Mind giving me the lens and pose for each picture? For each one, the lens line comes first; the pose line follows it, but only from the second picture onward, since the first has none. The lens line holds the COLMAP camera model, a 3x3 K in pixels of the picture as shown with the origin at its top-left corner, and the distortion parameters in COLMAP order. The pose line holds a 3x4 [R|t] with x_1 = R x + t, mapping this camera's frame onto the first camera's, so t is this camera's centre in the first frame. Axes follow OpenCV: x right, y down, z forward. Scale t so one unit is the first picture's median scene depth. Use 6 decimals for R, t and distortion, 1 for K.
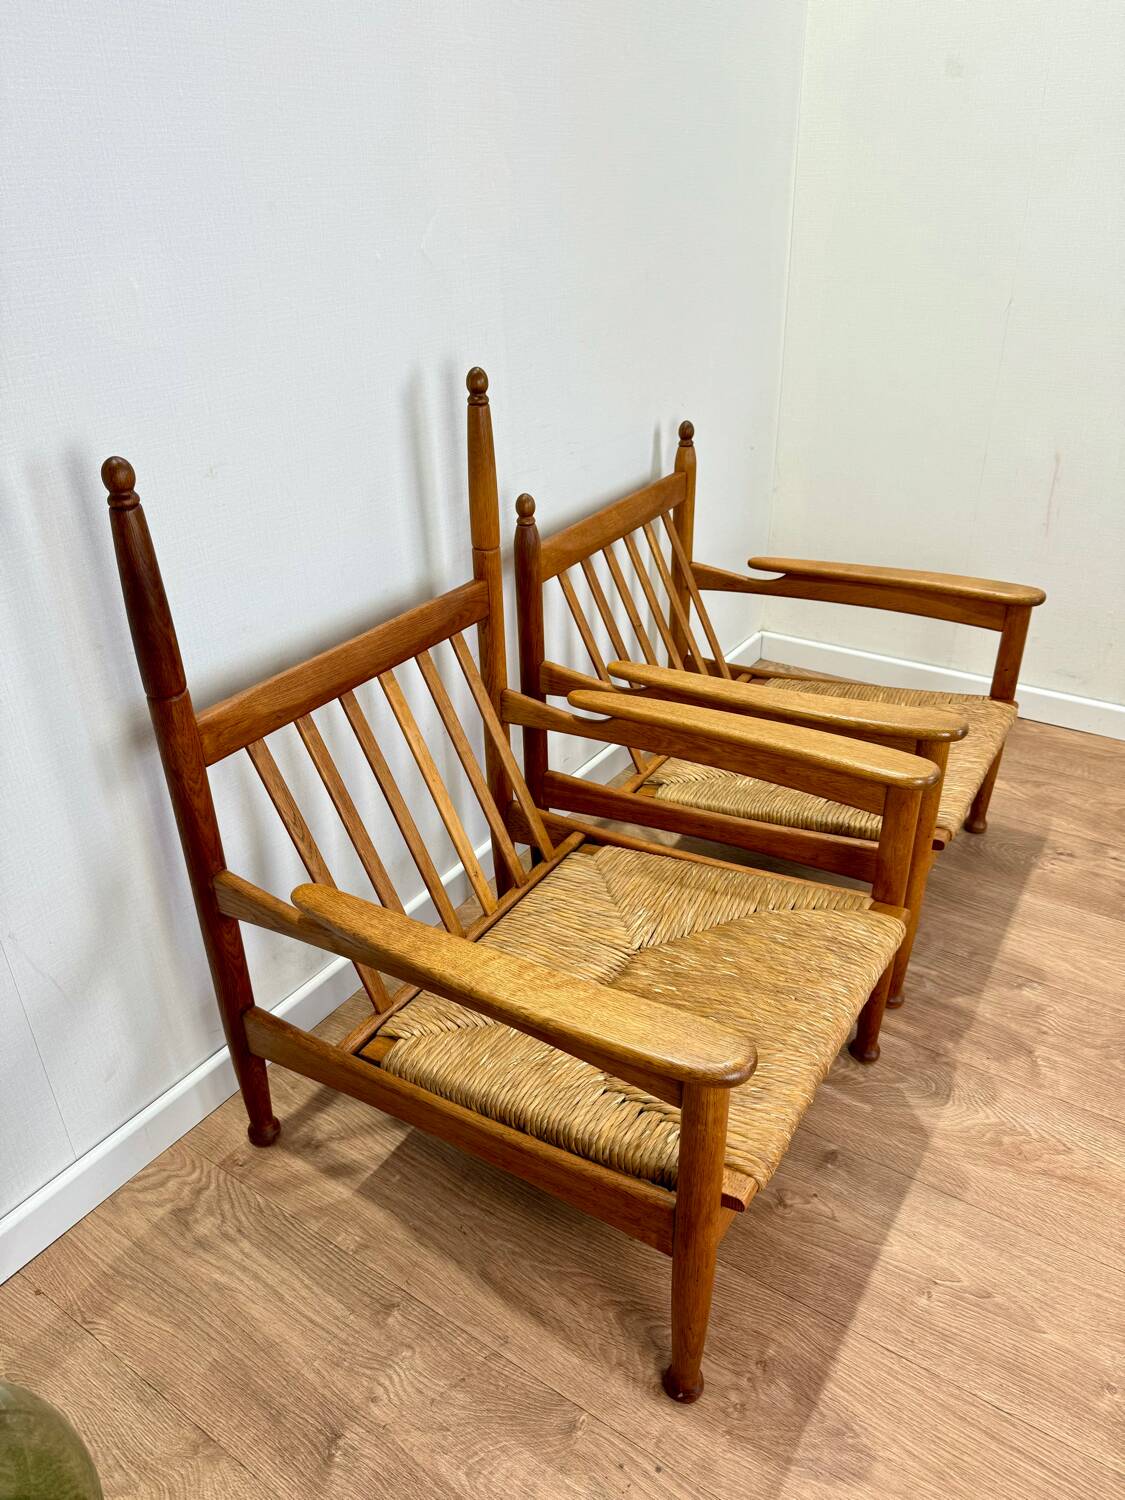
lens RADIAL K [[1051.8, 0, 560.2], [0, 1051.8, 768.8], [0, 0, 1]] dist [0.002607, -0.011817]
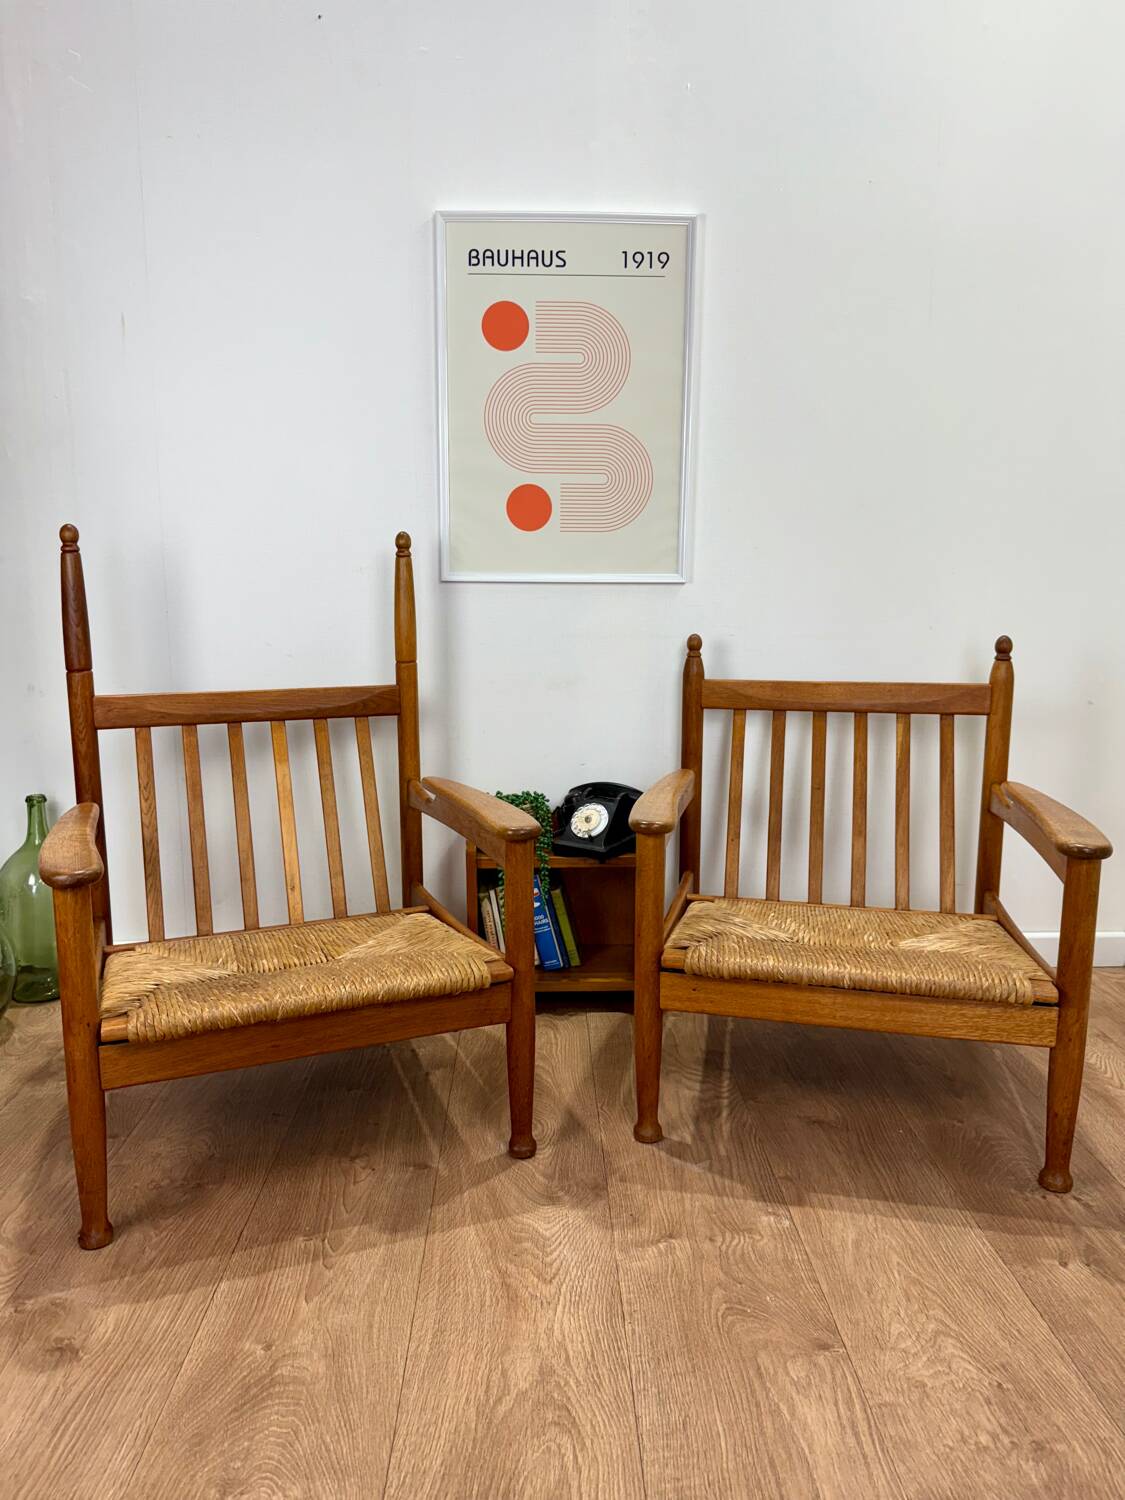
lens RADIAL K [[1067.0, 0, 556.9], [0, 1067.0, 754.4], [0, 0, 1]] dist [-0.001268, -0.004137]
pose [[0.576686, 0.158652, -0.801413, 1.136859], [-0.416393, 0.901064, -0.121250, 0.061328], [0.702888, 0.403626, 0.585692, 0.281198]]
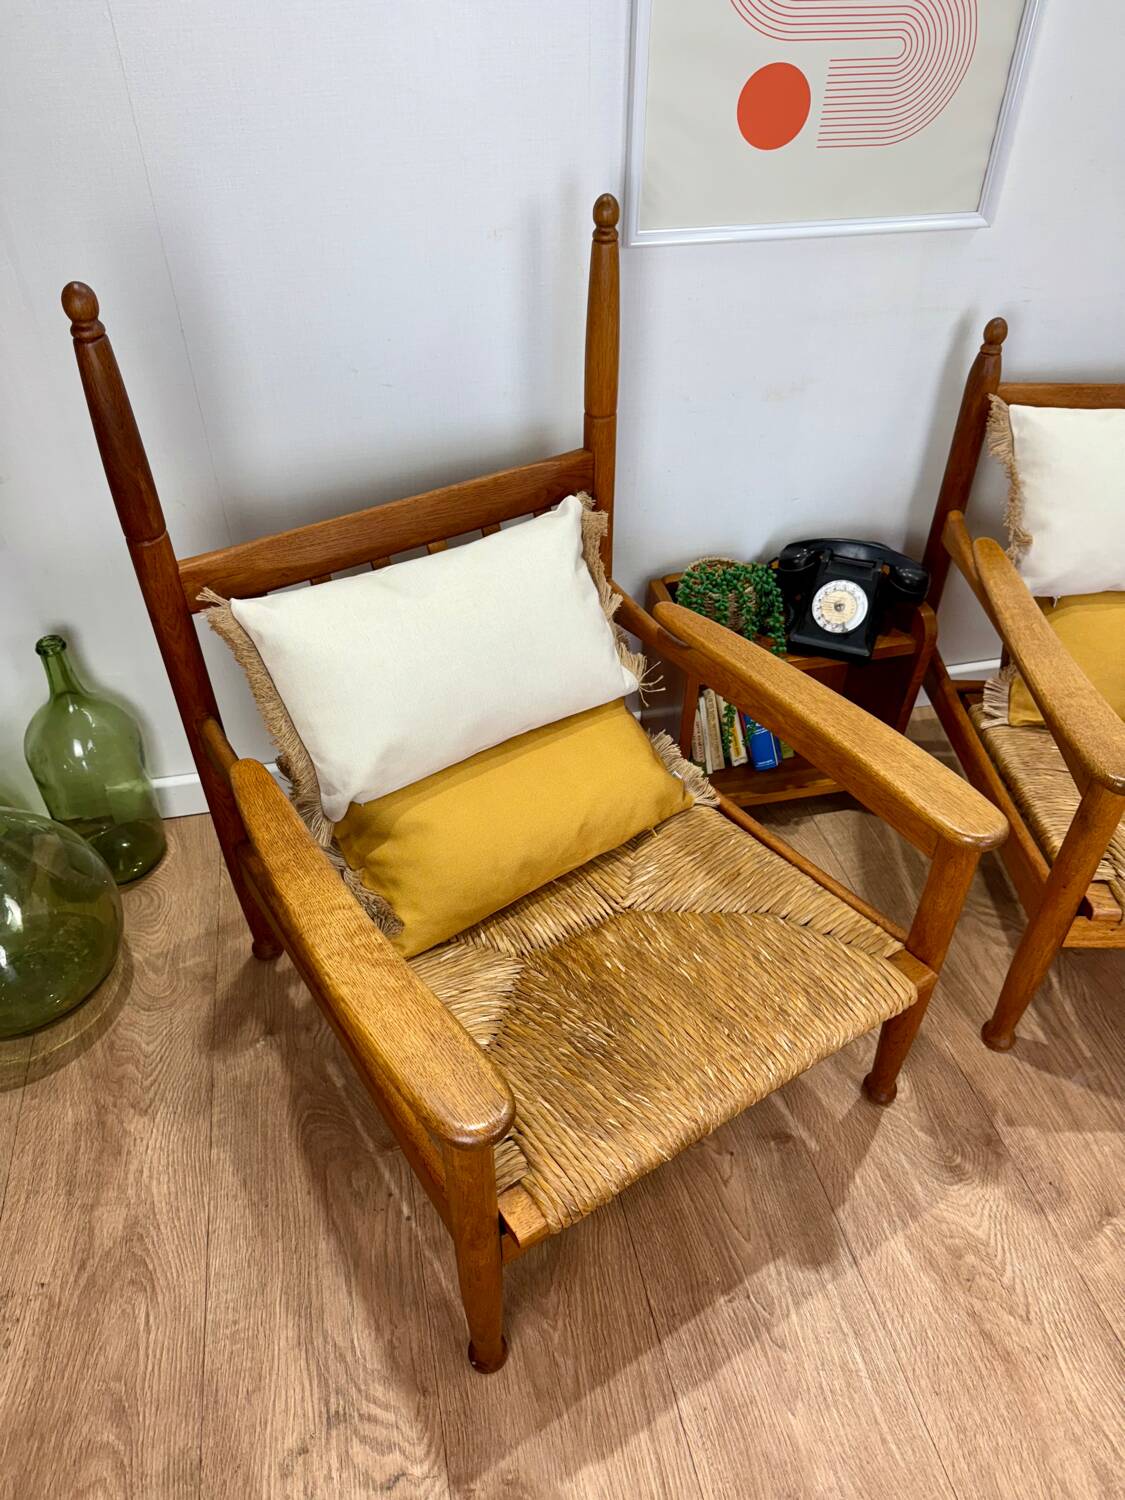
lens RADIAL K [[1068.5, 0, 562.5], [0, 1068.5, 750.0], [0, 0, 1]] dist [0.004978, -0.009089]
pose [[0.726578, 0.461089, -0.509394, 0.435434], [-0.353683, 0.886607, 0.298054, -0.148975], [0.589062, -0.036396, 0.807268, 0.129979]]
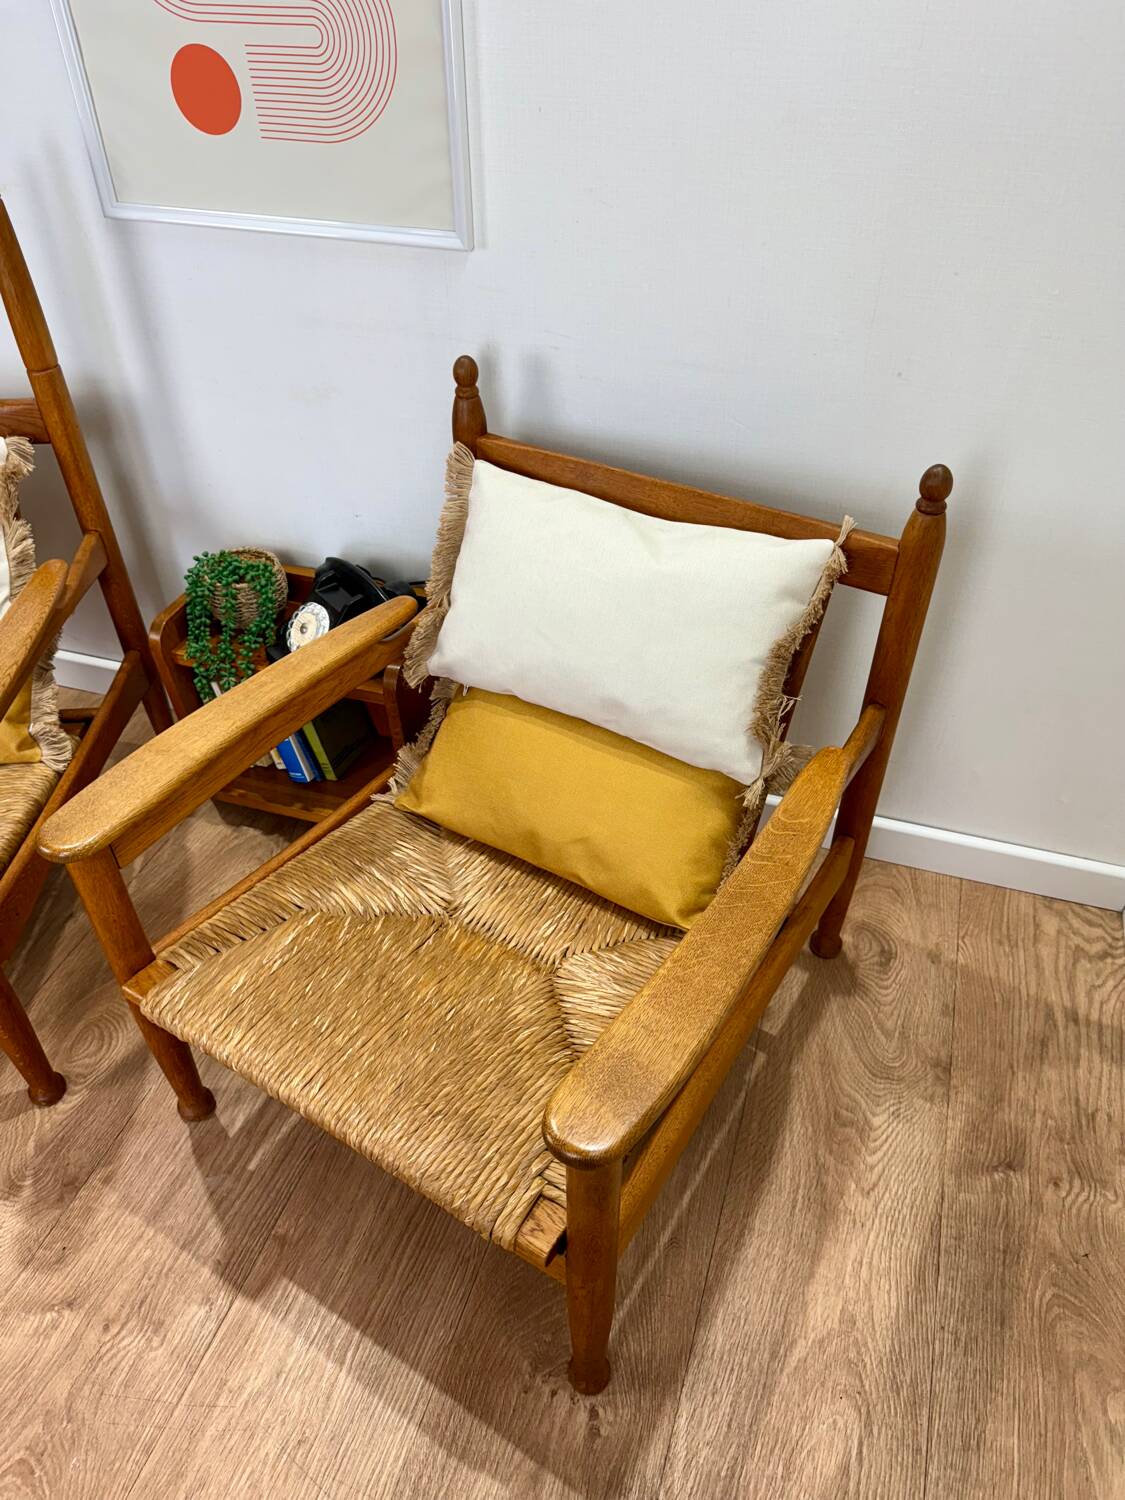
lens RADIAL K [[1077.9, 0, 562.5], [0, 1077.9, 750.0], [0, 0, 1]] dist [0.002365, -0.001132]
pose [[0.272593, 0.636305, -0.721671, 0.916492], [-0.474232, 0.741492, 0.474652, -0.584650], [0.837136, 0.212852, 0.503882, 0.906977]]
